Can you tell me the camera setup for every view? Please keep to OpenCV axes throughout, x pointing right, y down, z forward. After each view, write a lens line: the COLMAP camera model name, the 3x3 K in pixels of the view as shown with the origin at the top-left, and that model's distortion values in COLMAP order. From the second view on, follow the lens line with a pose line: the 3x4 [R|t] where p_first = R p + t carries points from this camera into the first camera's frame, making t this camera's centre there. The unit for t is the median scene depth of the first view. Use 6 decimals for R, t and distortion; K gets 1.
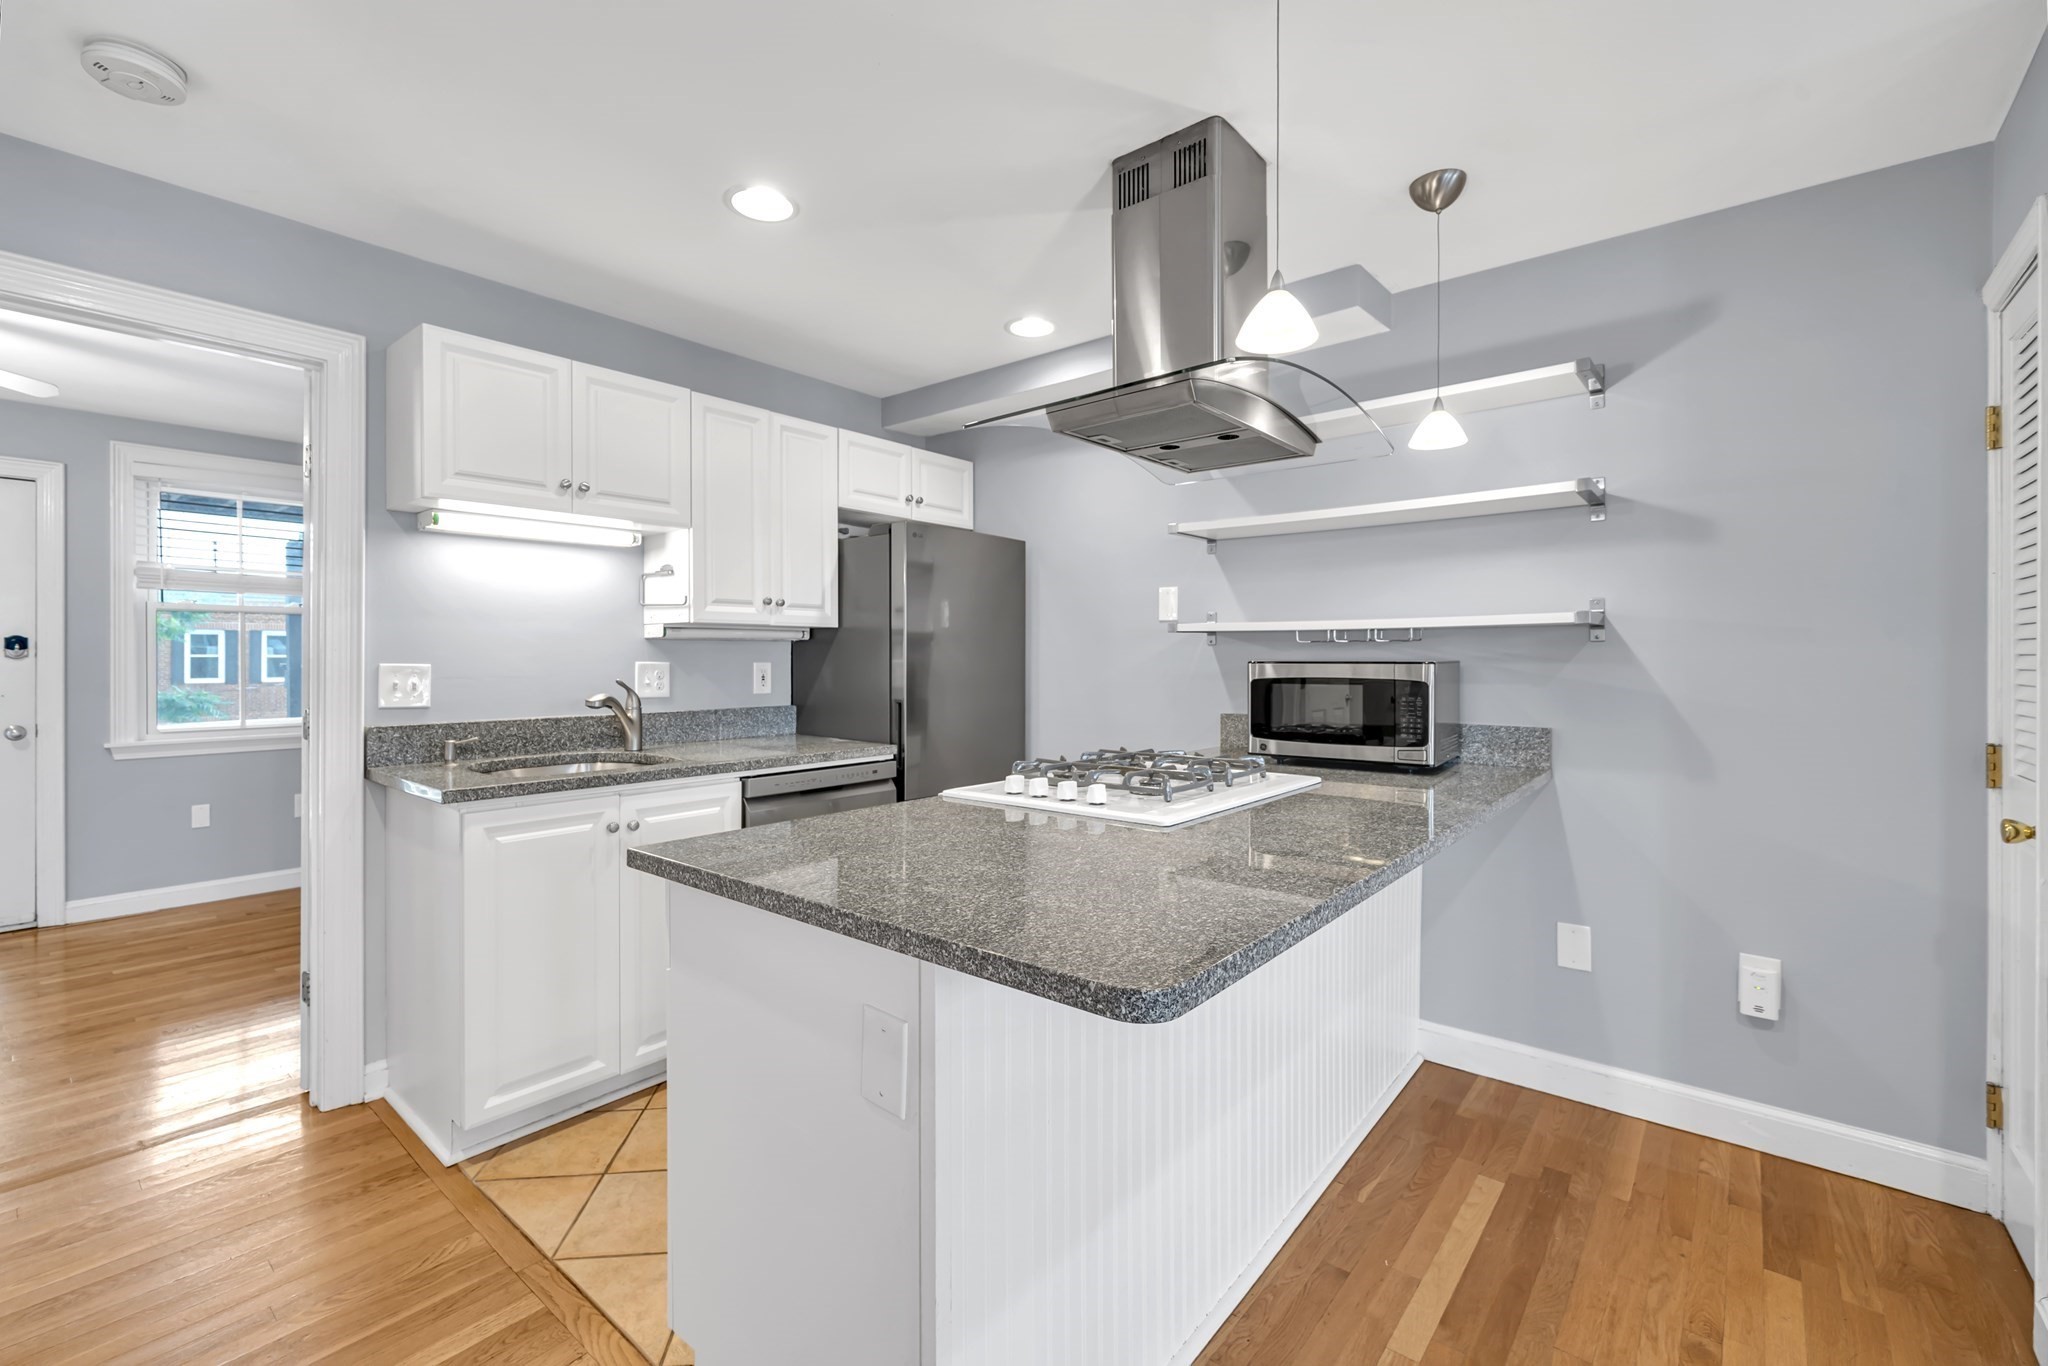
lens RADIAL K [[886.9, 0, 994.9], [0, 886.9, 656.6], [0, 0, 1]] dist [-0.001096, 0.000764]
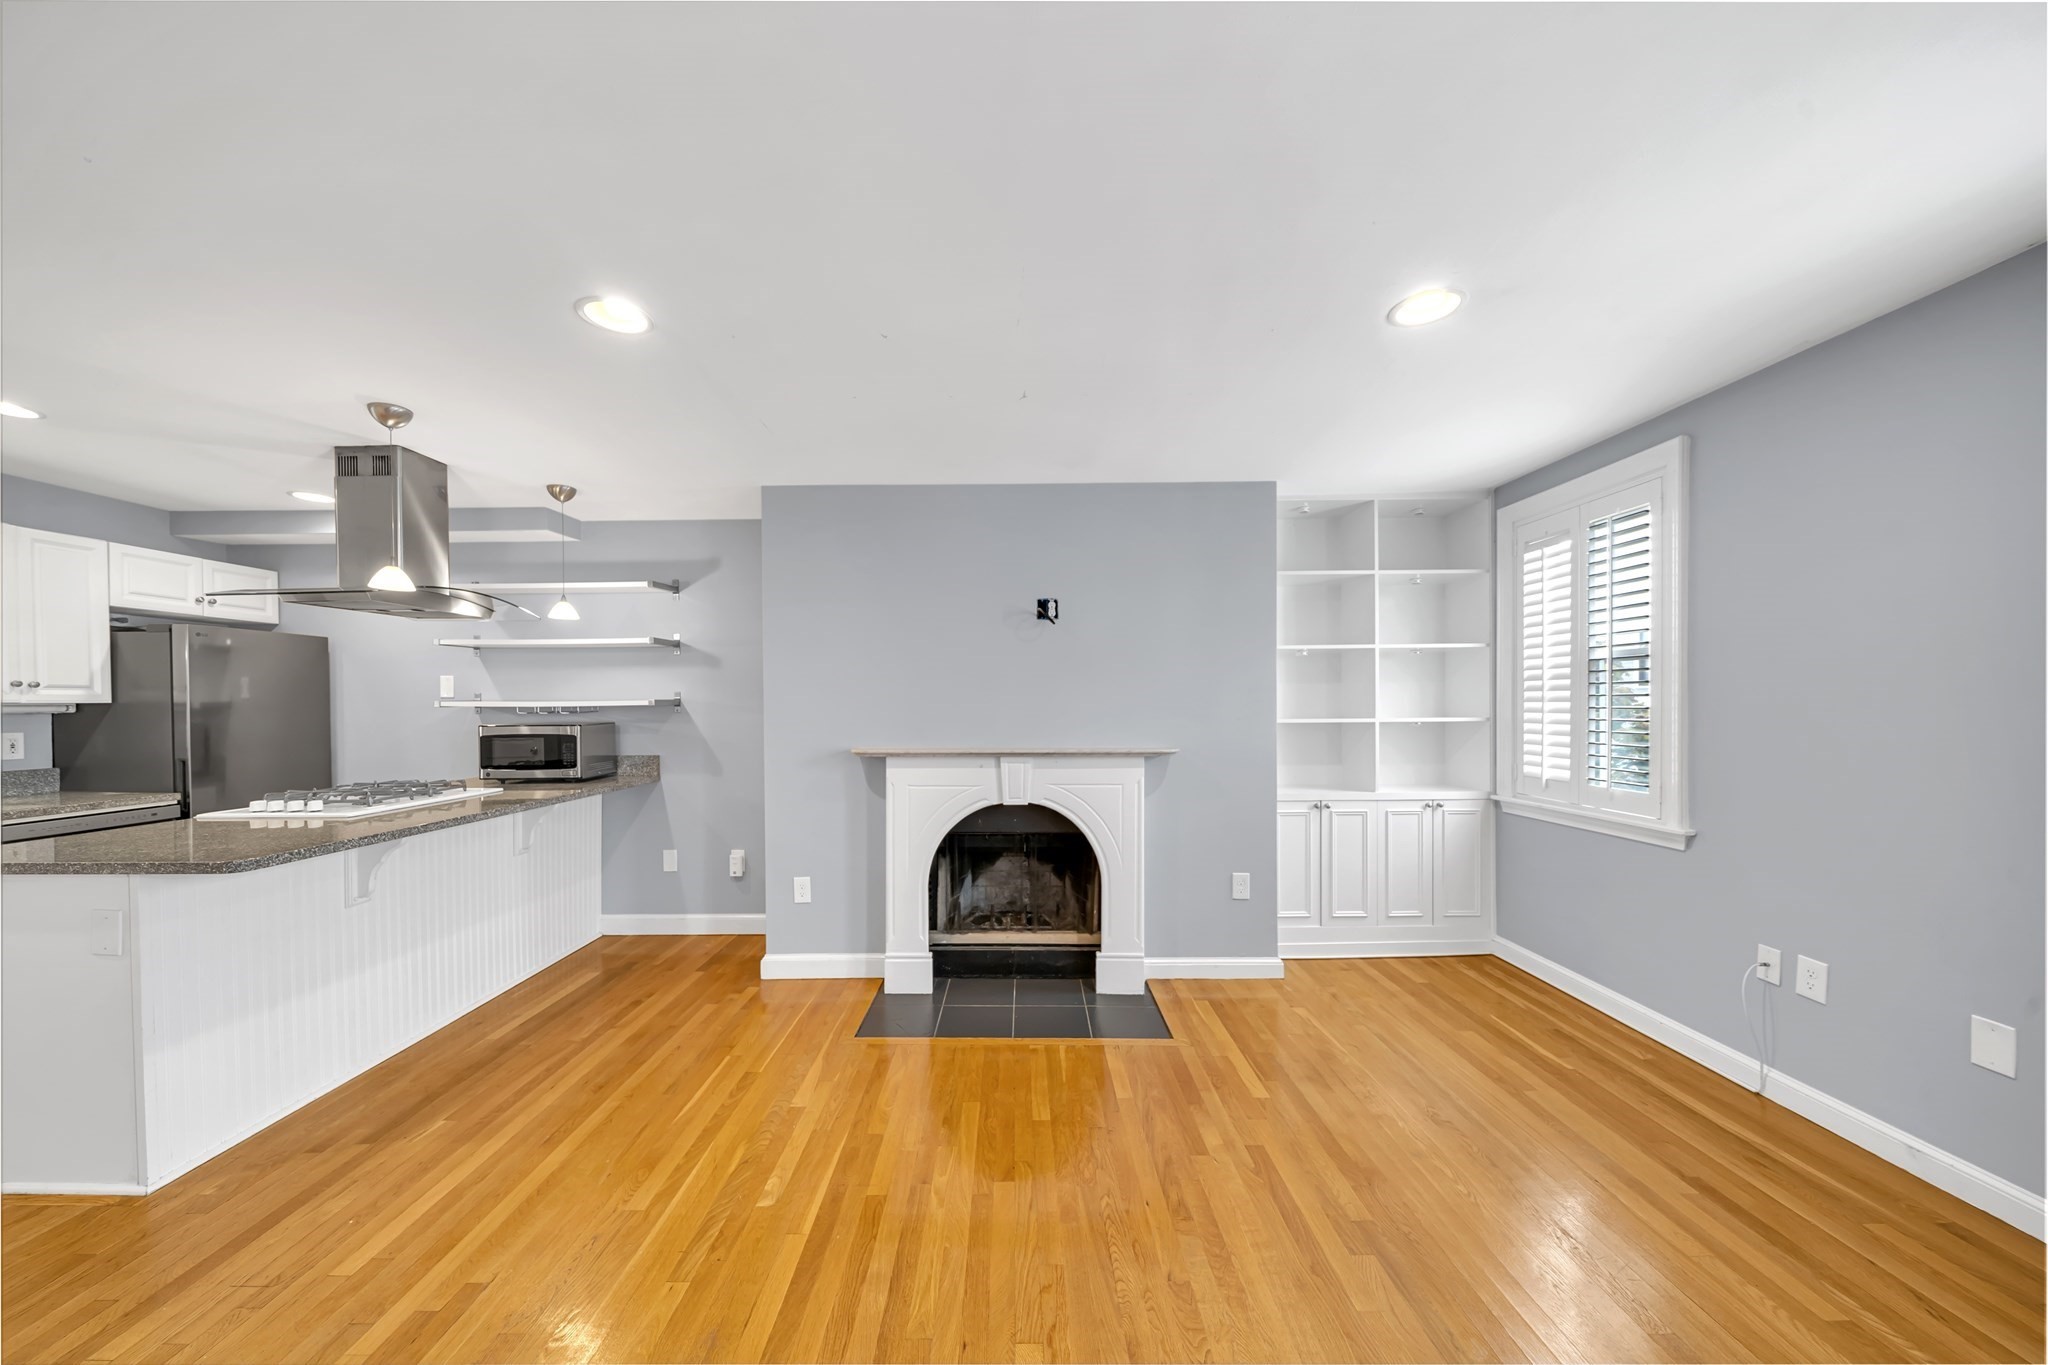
lens RADIAL K [[713.3, 0, 1022.3], [0, 713.3, 708.0], [0, 0, 1]] dist [-0.004856, -0.000301]
pose [[0.762877, -0.011056, 0.646449, 0.200182], [0.005001, 0.999925, 0.011201, -0.039043], [-0.646524, -0.005312, 0.762875, -0.742273]]
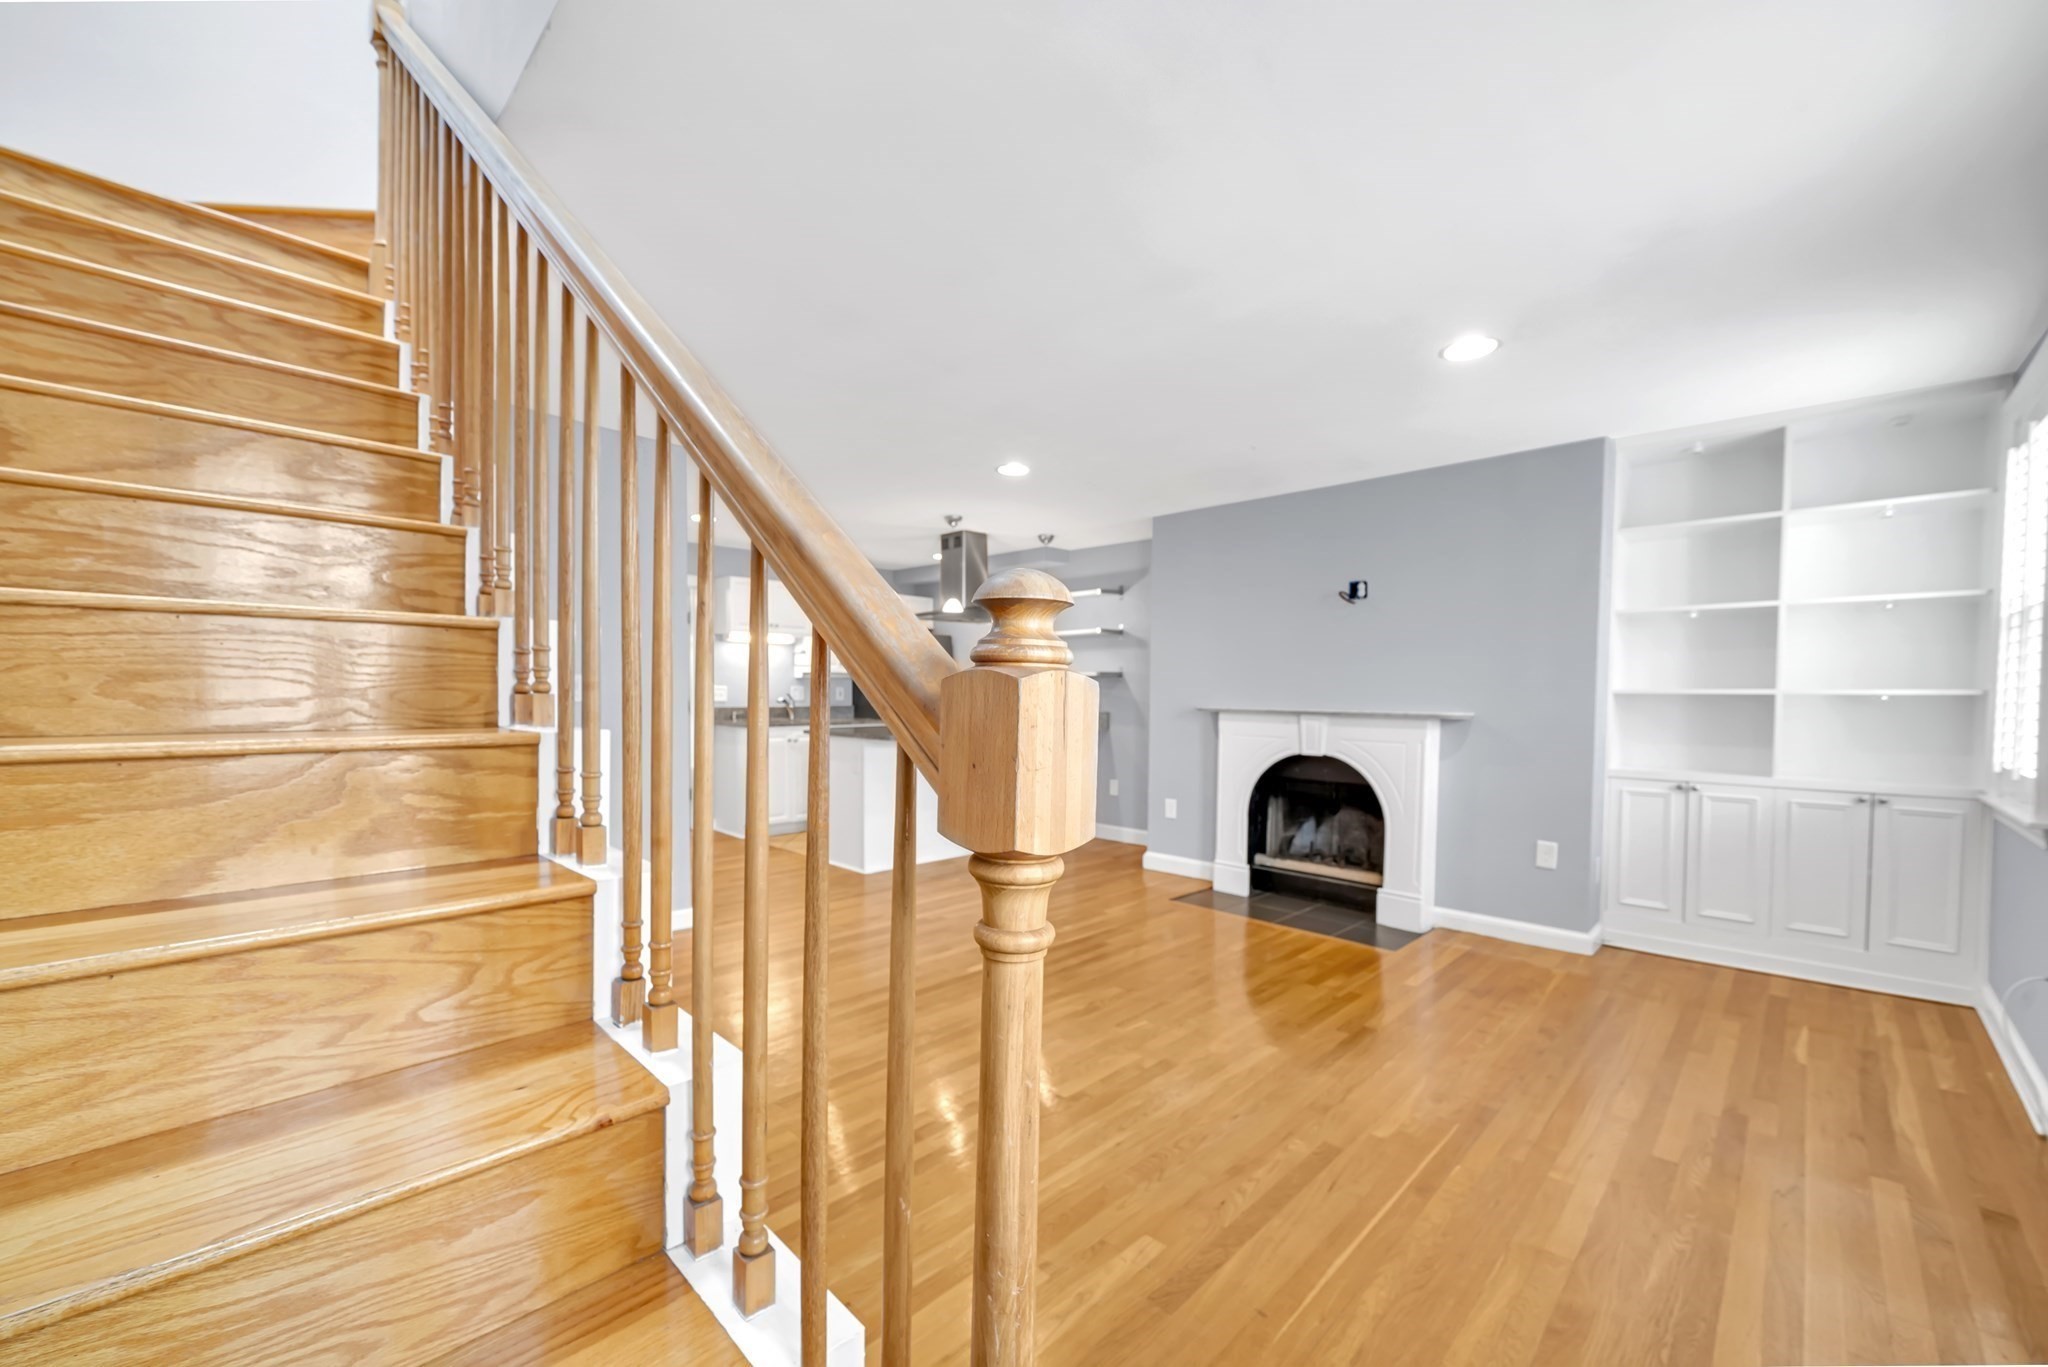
lens RADIAL K [[812.8, 0, 992.2], [0, 812.8, 719.1], [0, 0, 1]] dist [-0.003027, 0.000139]
pose [[0.995740, 0.010493, -0.091608, 0.471514], [-0.007051, 0.999260, 0.037817, 0.007011], [0.091937, -0.037010, 0.995077, -1.558791]]
